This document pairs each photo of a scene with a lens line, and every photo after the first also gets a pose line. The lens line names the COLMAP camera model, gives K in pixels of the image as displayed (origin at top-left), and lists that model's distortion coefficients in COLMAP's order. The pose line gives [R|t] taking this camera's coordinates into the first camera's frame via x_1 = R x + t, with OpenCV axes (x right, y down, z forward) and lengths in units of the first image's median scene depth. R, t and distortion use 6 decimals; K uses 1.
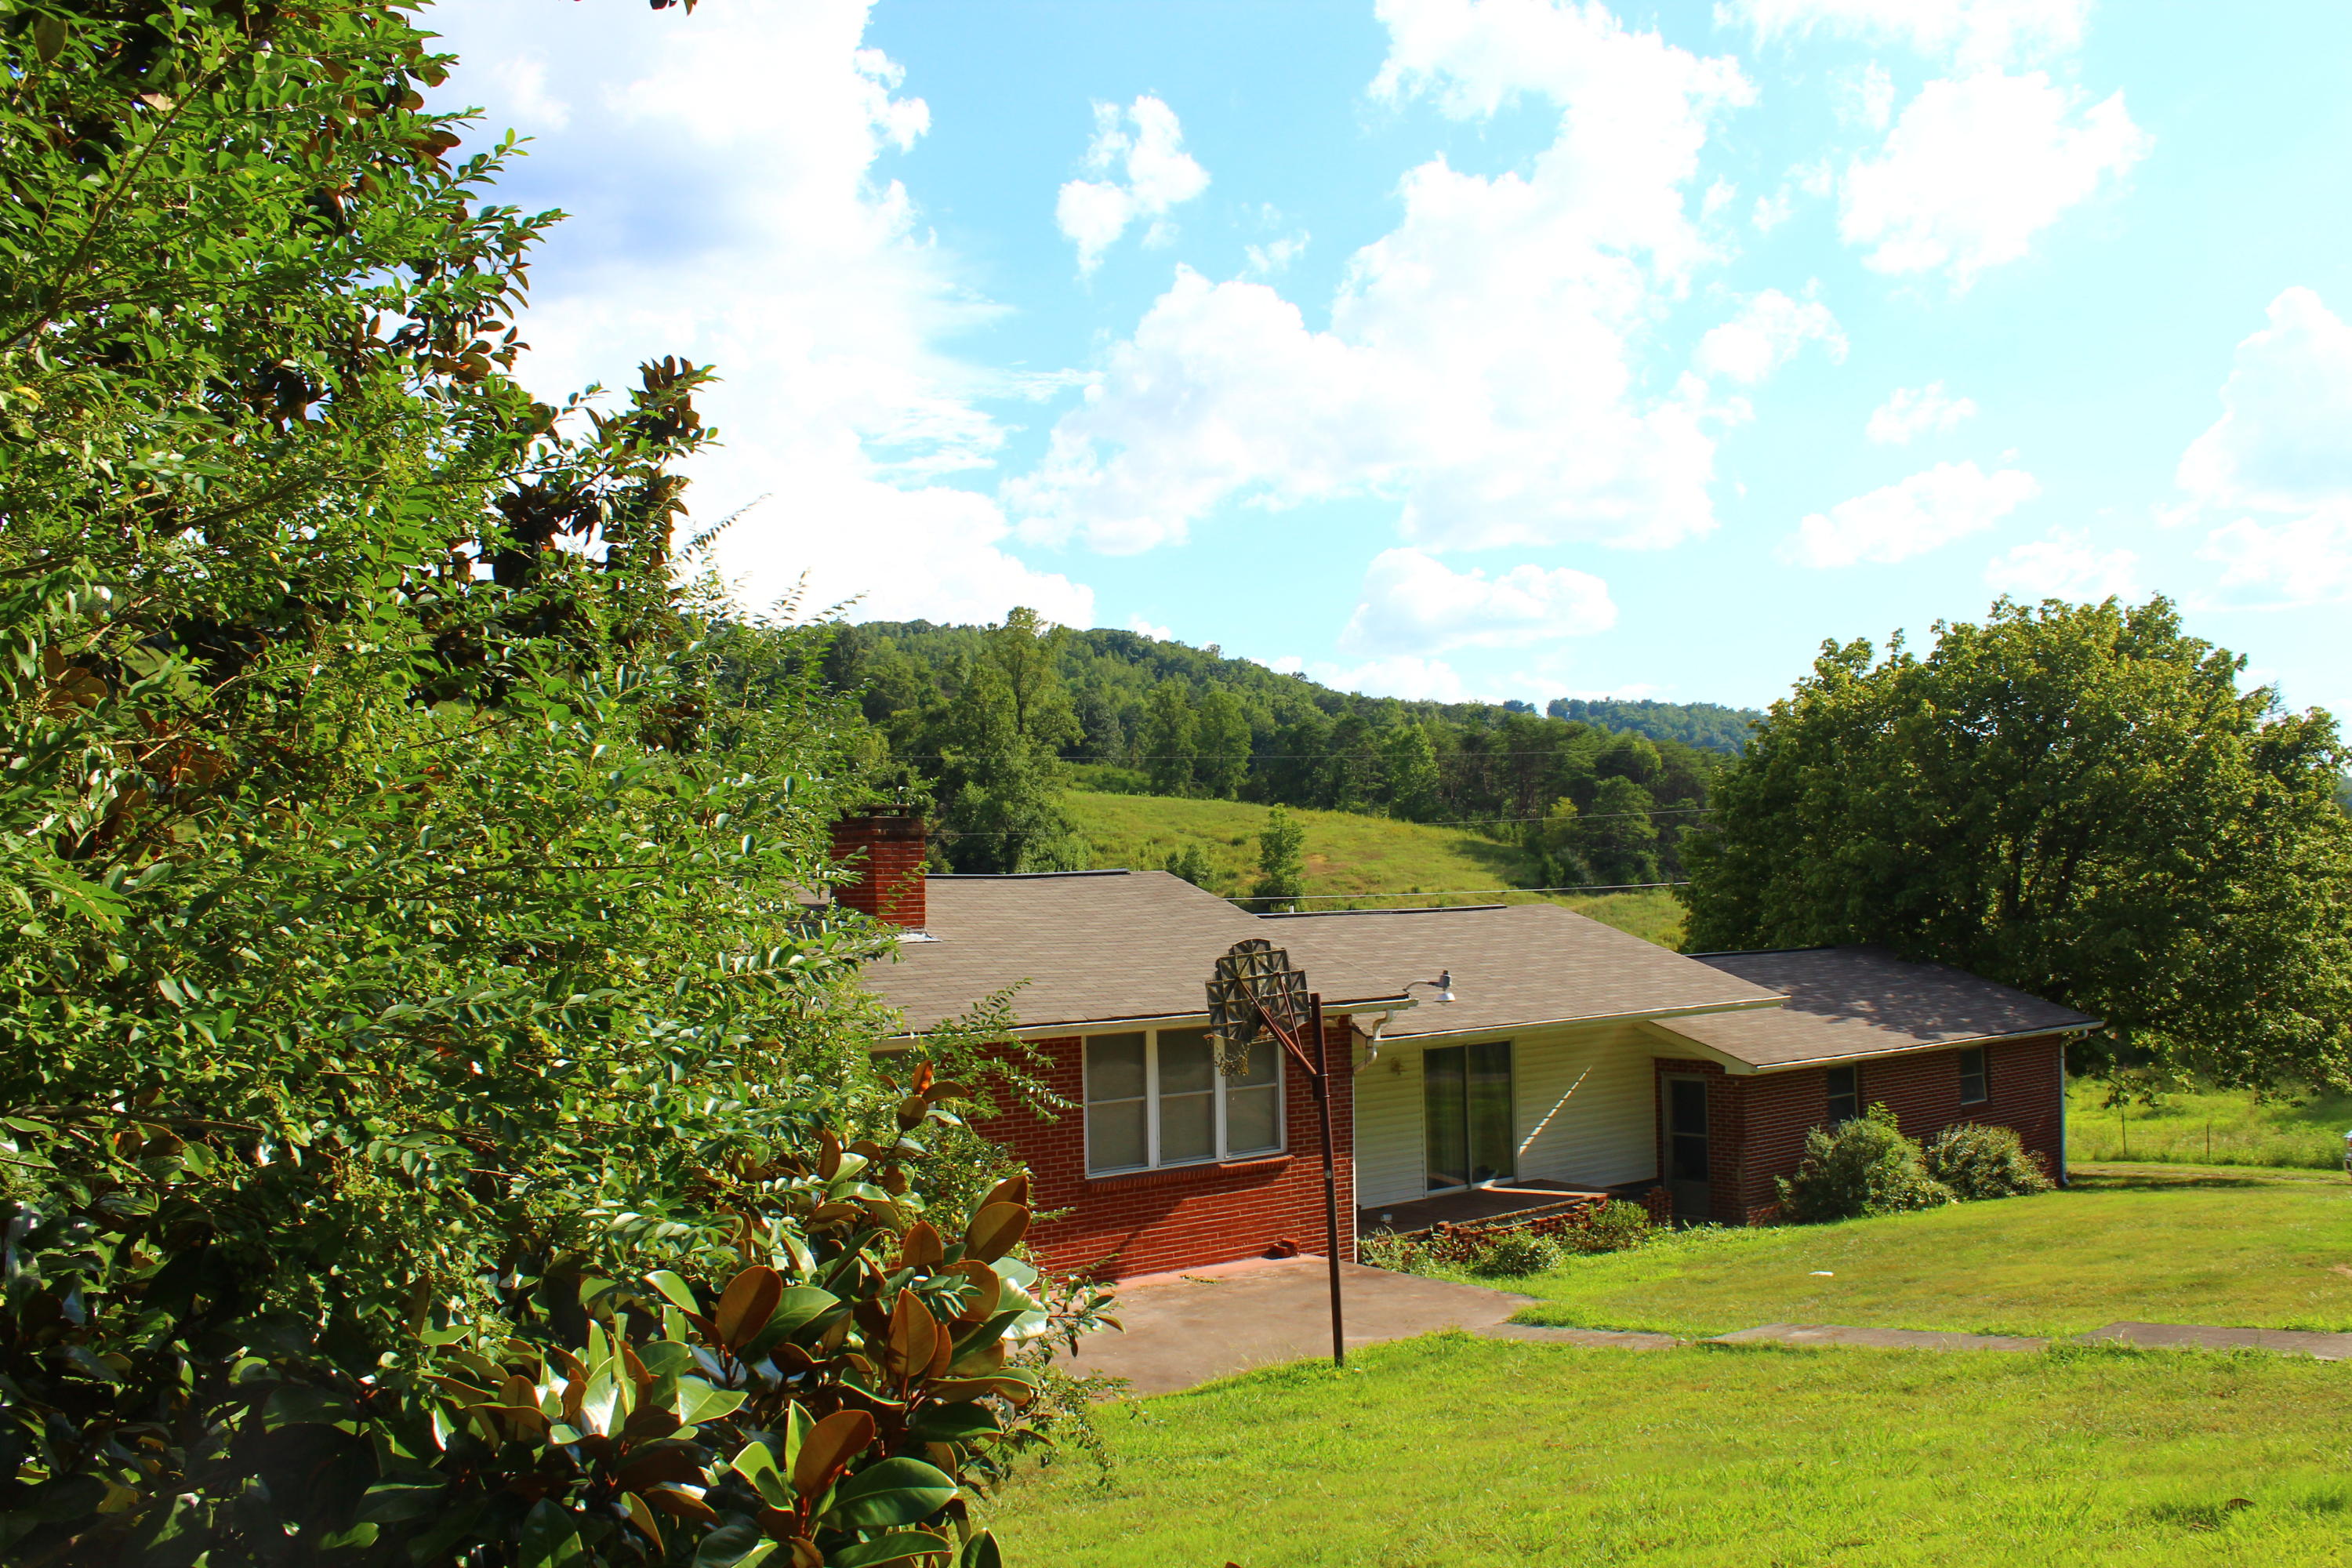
lens RADIAL K [[1992.5, 0, 1139.4], [0, 1992.5, 791.7], [0, 0, 1]] dist [-0.161387, 0.169308]
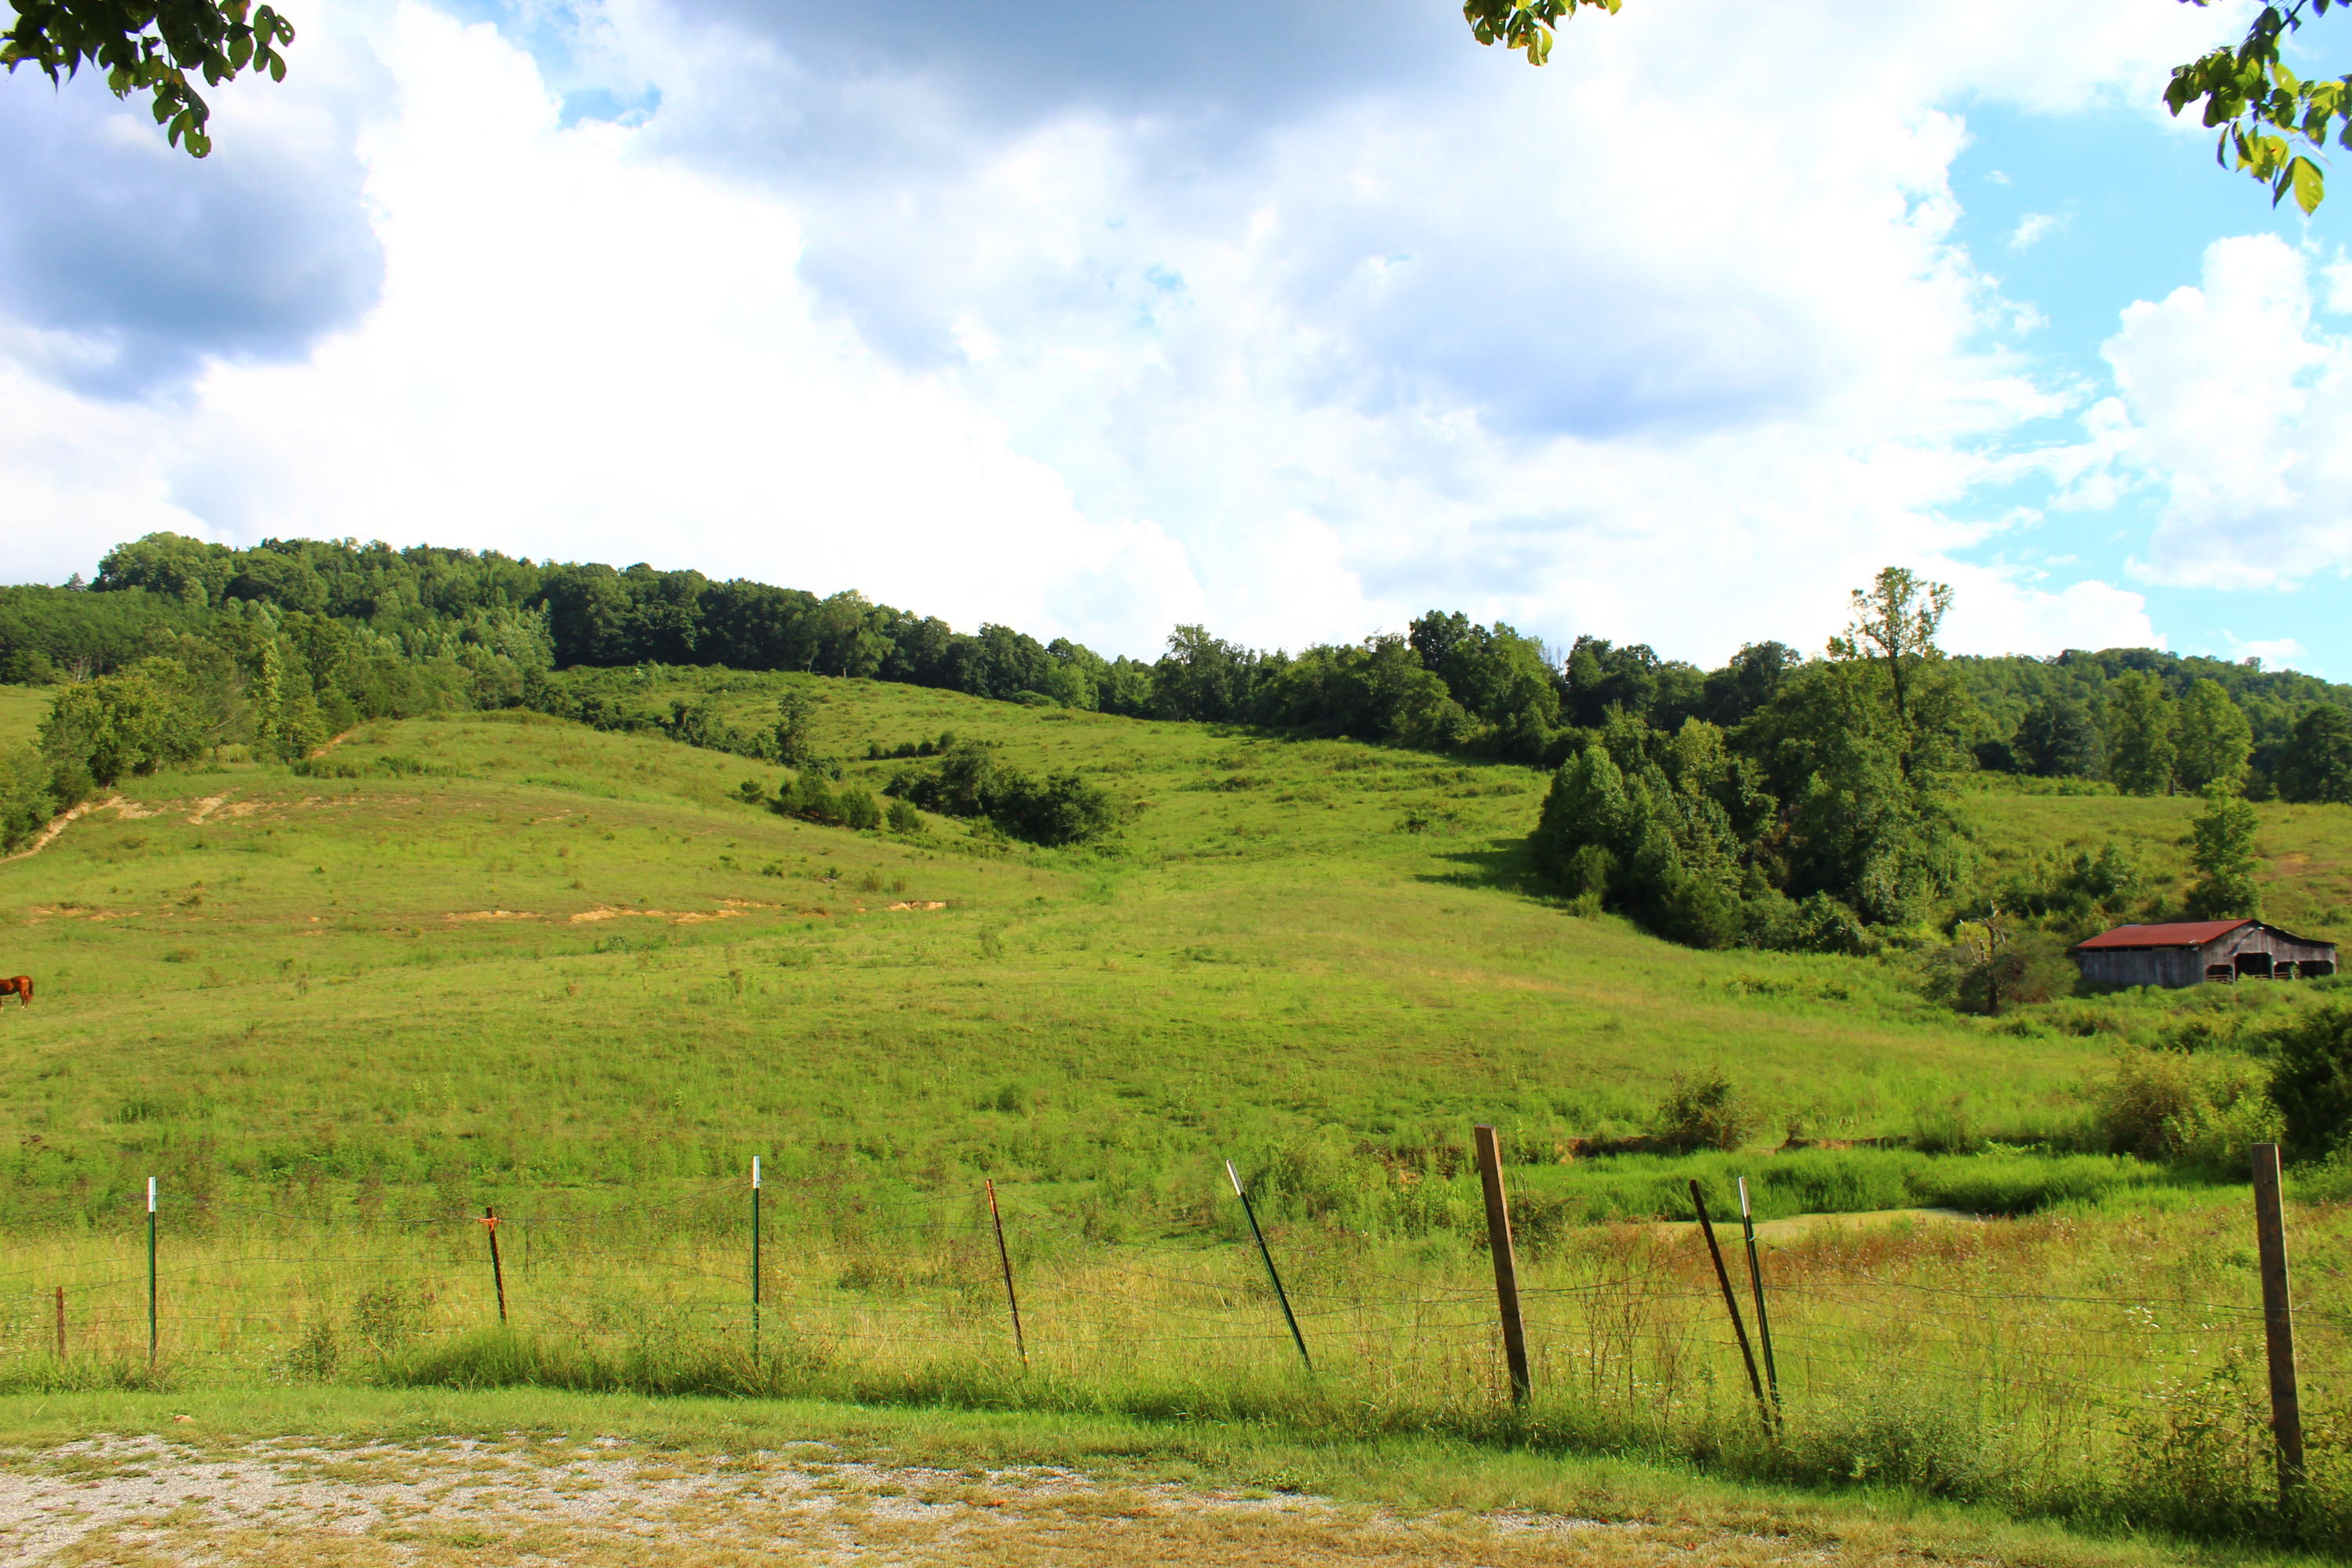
lens RADIAL K [[1966.8, 0, 1181.8], [0, 1966.8, 777.9], [0, 0, 1]] dist [-0.148246, 0.125617]
pose [[0.880418, -0.044624, -0.472095, 0.057065], [0.025513, 0.998578, -0.046809, 0.025499], [0.473512, 0.029167, 0.880304, 0.168959]]
